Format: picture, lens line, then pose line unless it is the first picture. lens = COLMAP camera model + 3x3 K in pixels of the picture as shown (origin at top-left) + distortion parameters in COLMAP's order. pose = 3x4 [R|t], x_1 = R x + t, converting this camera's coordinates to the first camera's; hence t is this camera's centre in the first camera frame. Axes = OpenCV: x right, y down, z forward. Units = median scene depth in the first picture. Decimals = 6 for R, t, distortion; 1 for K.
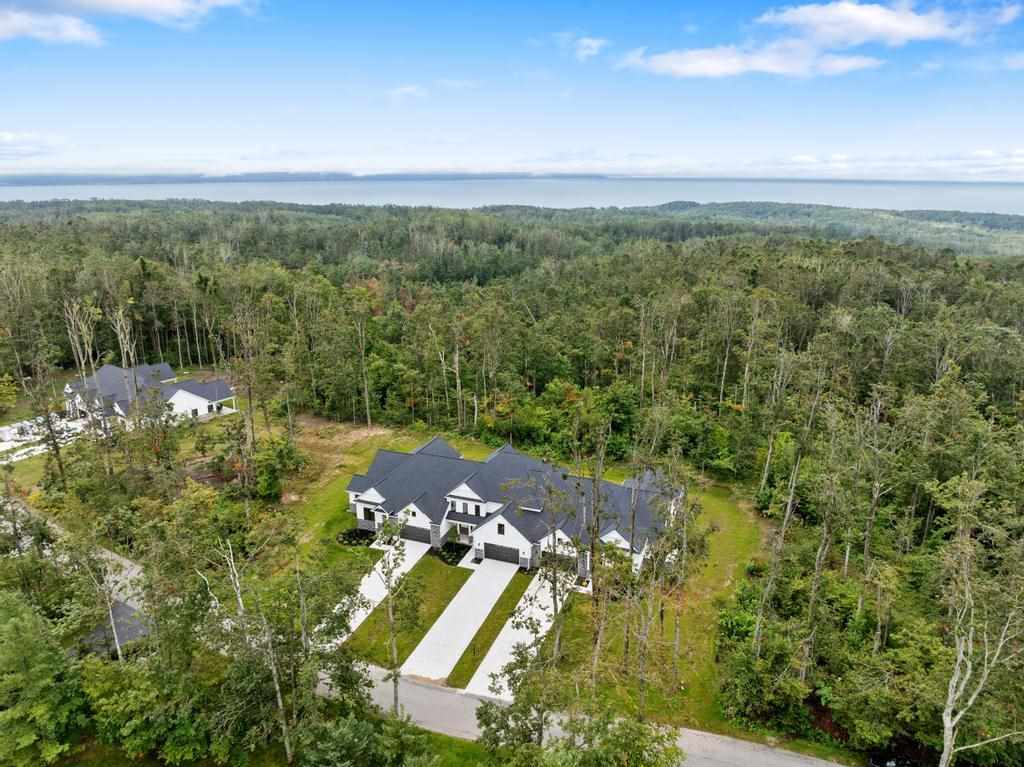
lens RADIAL K [[710.9, 0, 512.0], [0, 710.9, 383.5], [0, 0, 1]] dist [-0.039529, -0.003793]
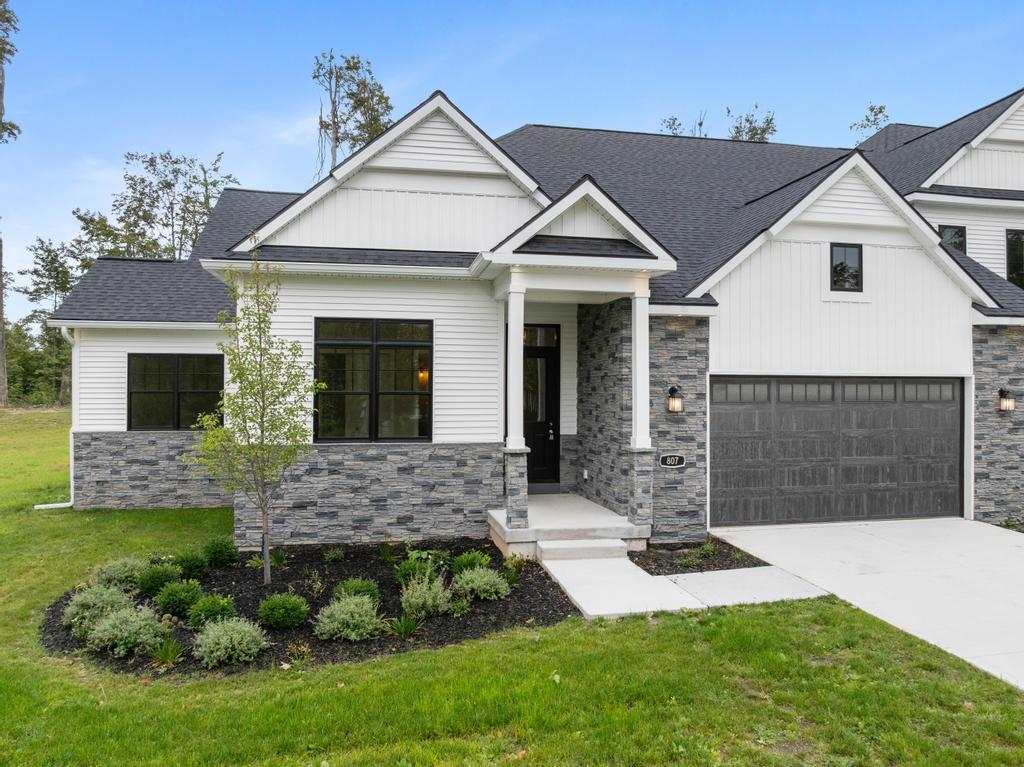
lens RADIAL K [[710.9, 0, 512.0], [0, 710.9, 383.5], [0, 0, 1]] dist [-0.039529, -0.003793]
pose [[0.854981, 0.001820, 0.518656, -0.253737], [0.152887, 0.954677, -0.255377, 0.228433], [-0.495614, 0.297638, 0.815953, 0.944502]]
